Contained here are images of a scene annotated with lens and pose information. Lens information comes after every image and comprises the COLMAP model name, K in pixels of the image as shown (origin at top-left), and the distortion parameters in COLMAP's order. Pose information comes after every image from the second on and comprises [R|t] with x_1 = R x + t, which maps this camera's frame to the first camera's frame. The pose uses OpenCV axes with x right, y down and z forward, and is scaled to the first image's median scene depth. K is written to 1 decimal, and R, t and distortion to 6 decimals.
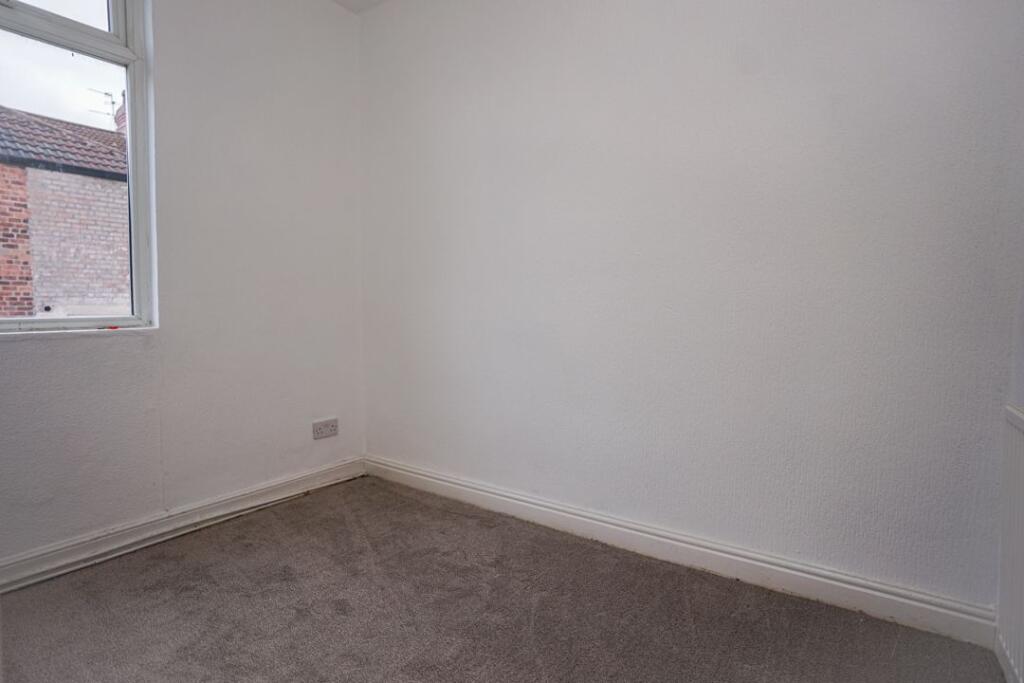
lens RADIAL K [[518.5, 0, 512.0], [0, 518.5, 341.5], [0, 0, 1]] dist [-0.076087, 0.032643]
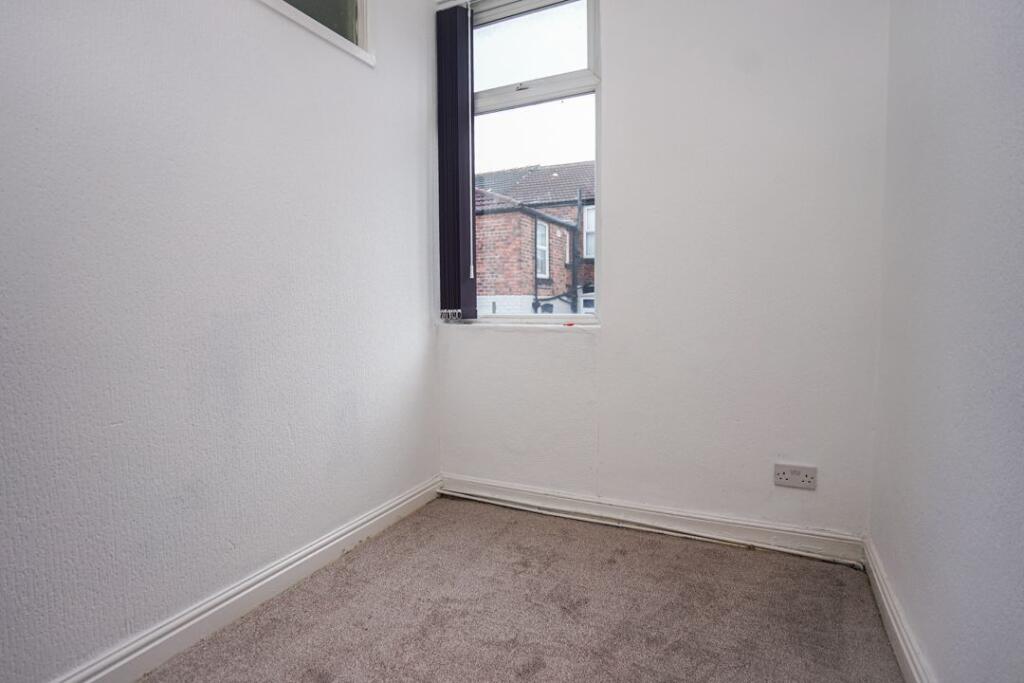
lens RADIAL K [[518.5, 0, 512.0], [0, 518.5, 341.5], [0, 0, 1]] dist [-0.076087, 0.032643]
pose [[0.173330, 0.077082, -0.981843, 0.316199], [-0.066688, 0.995563, 0.066386, -0.051232], [0.982603, 0.053970, 0.177702, 0.566650]]
